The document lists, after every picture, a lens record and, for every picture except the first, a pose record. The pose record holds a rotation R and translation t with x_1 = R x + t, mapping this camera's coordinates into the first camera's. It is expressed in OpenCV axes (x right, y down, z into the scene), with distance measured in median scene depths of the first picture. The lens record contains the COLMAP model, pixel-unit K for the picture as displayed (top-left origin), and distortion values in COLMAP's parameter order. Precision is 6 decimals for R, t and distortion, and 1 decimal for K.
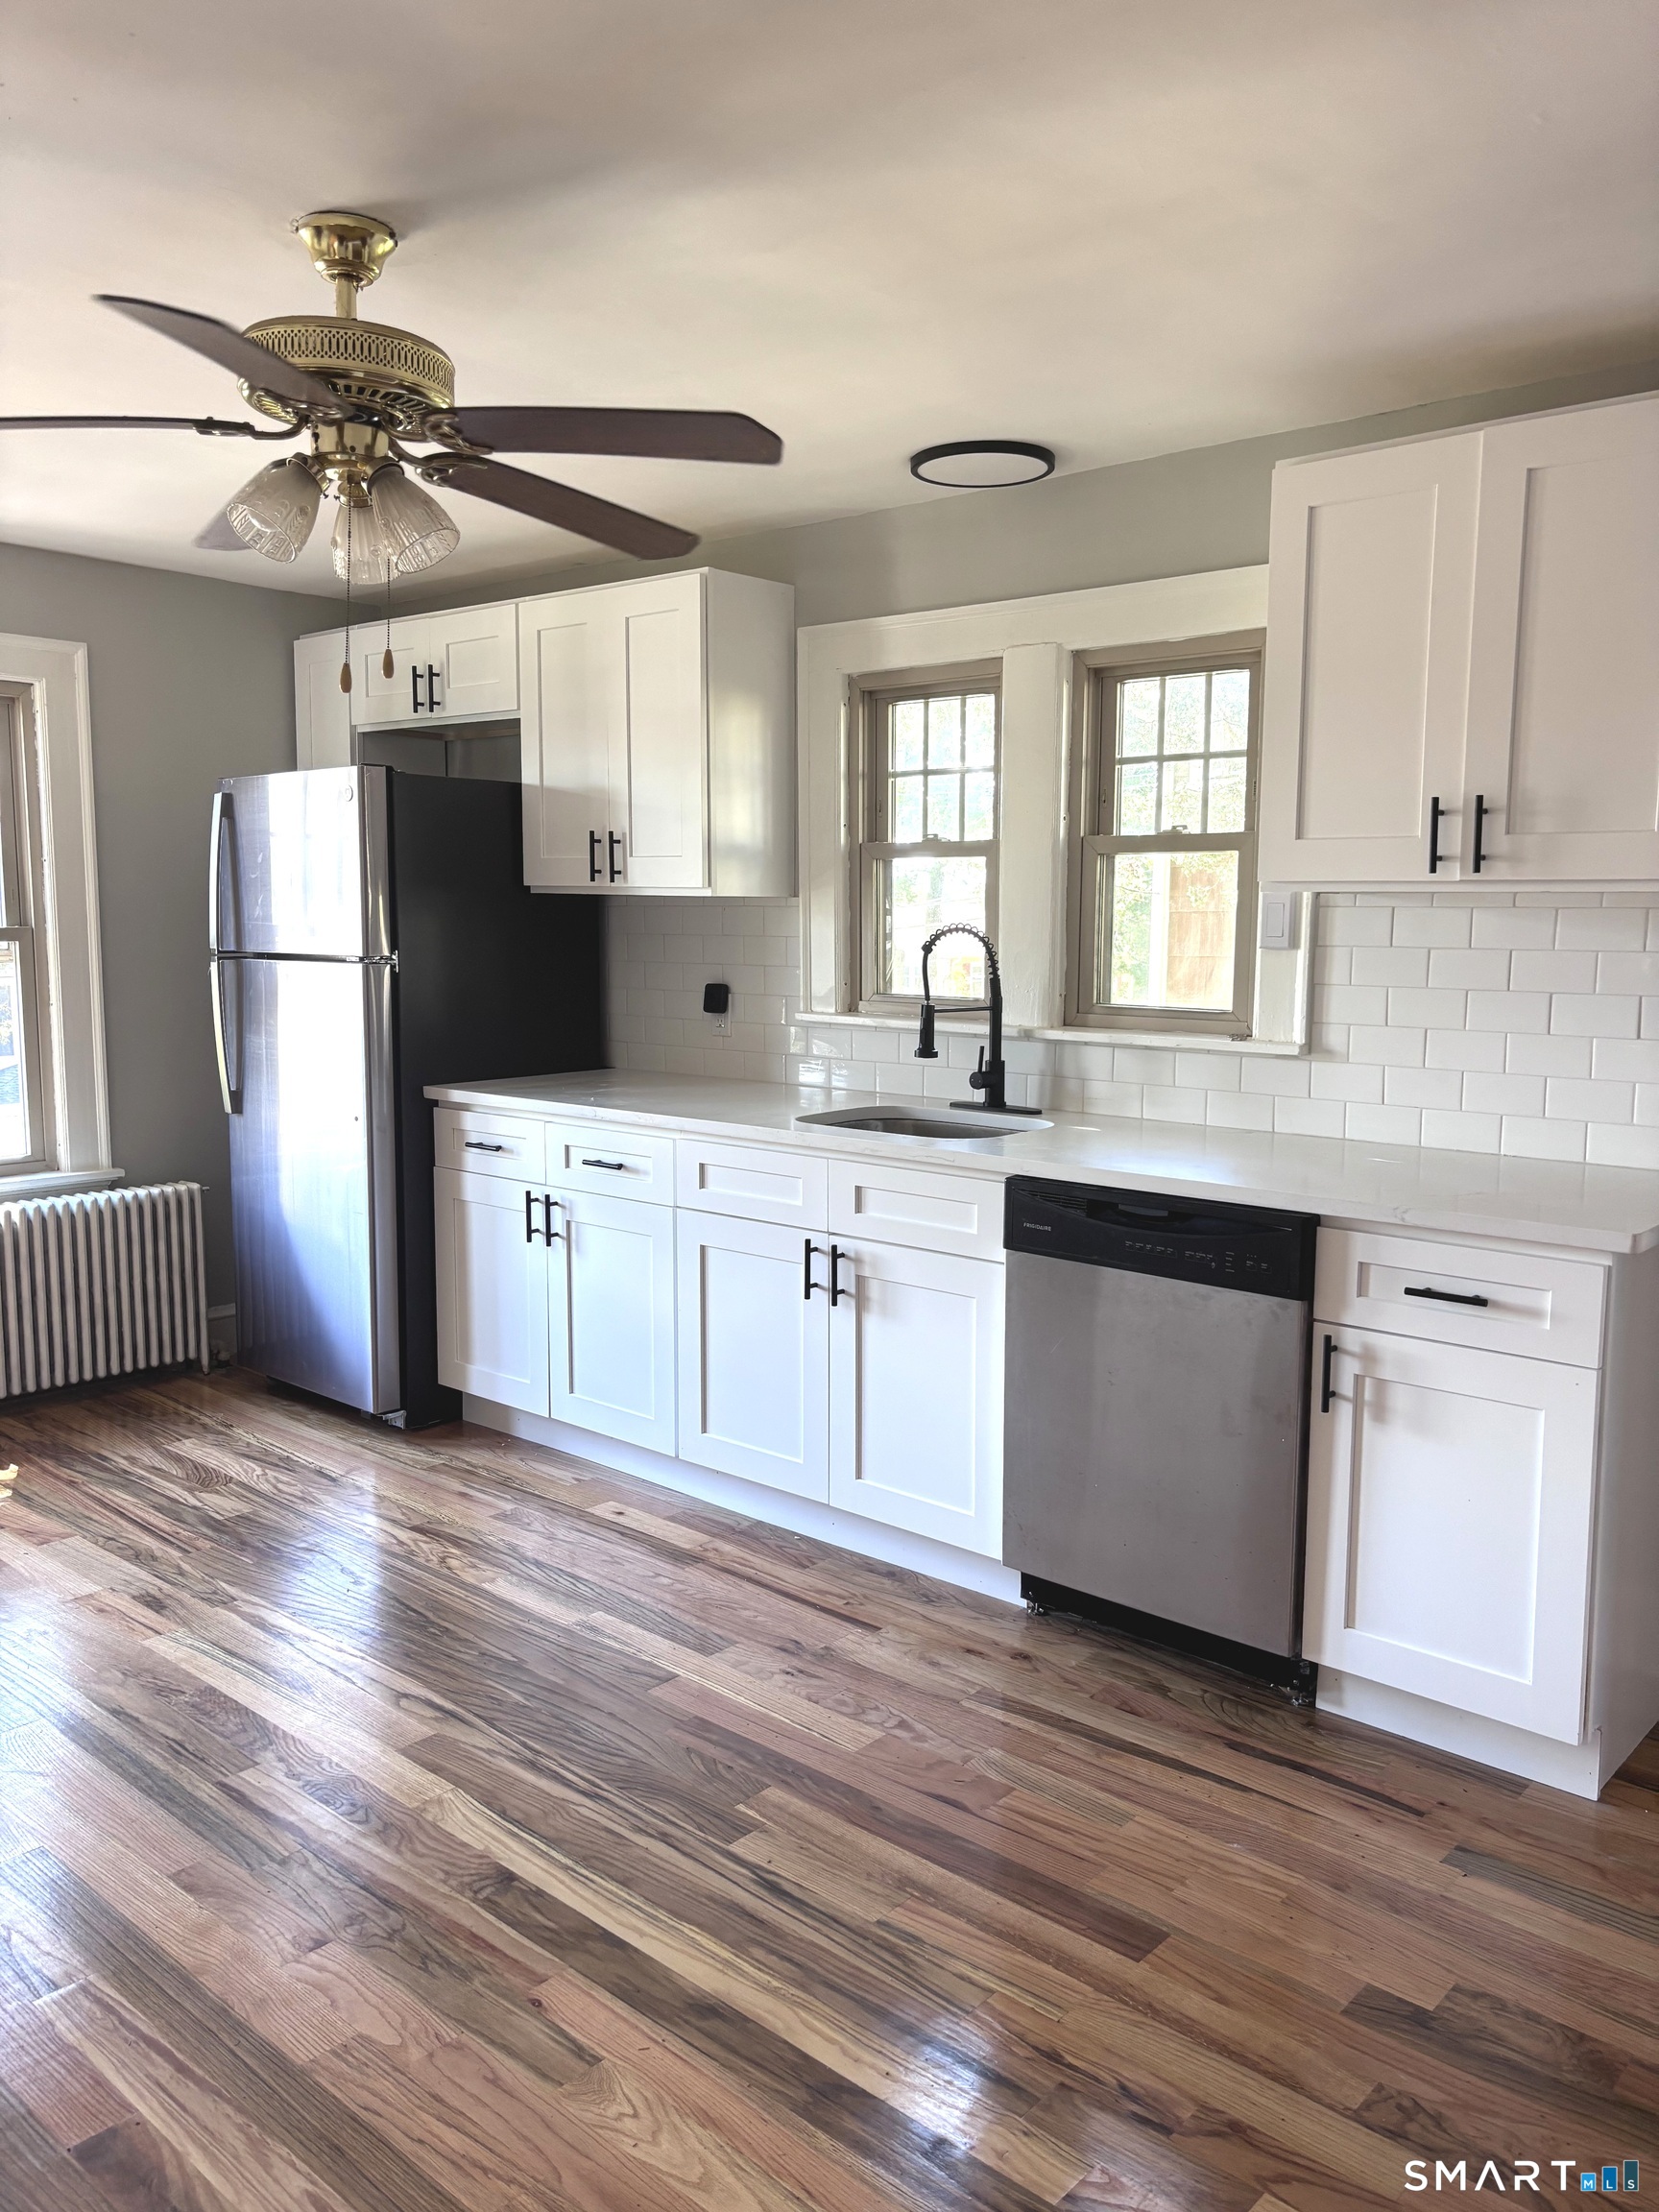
lens RADIAL K [[1648.3, 0, 828.3], [0, 1648.3, 1108.7], [0, 0, 1]] dist [0.001010, -0.000973]
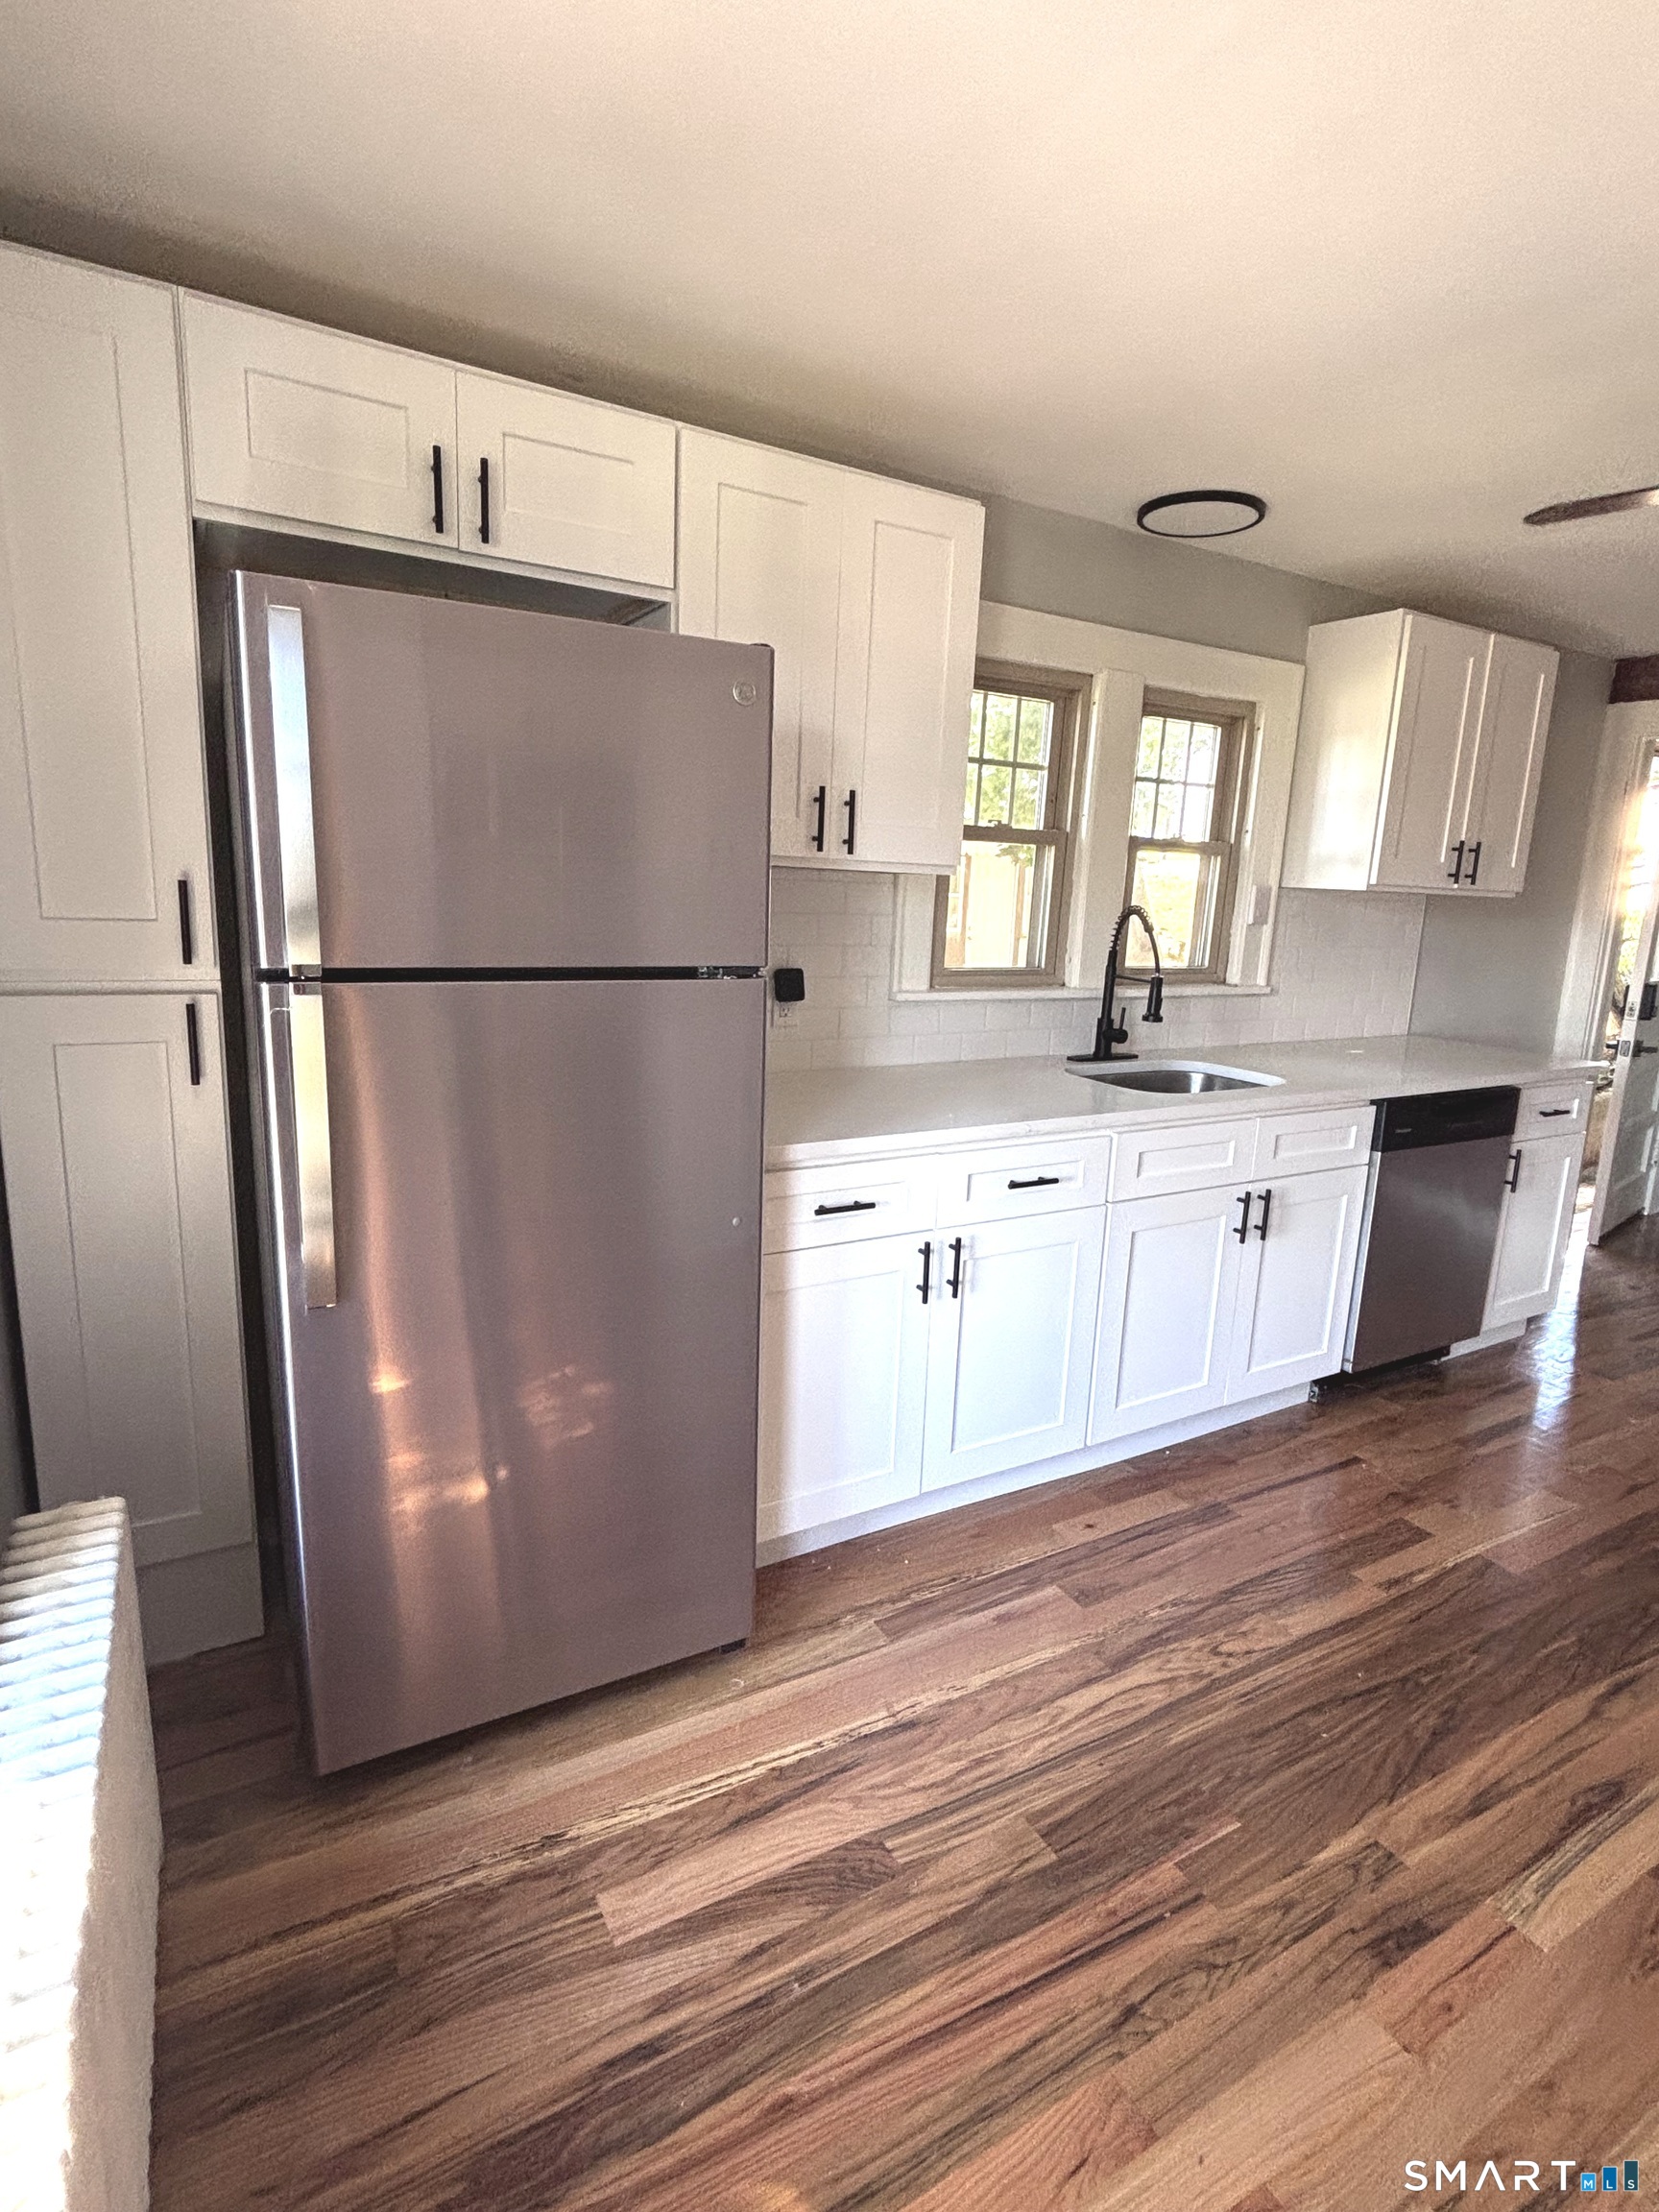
lens RADIAL K [[1100.6, 0, 830.4], [0, 1100.6, 1109.1], [0, 0, 1]] dist [-0.006283, 0.001764]
pose [[0.332641, -0.181573, 0.925409, -0.730863], [0.083475, 0.983107, 0.162889, -0.113389], [-0.939352, 0.023065, 0.342179, 0.916556]]
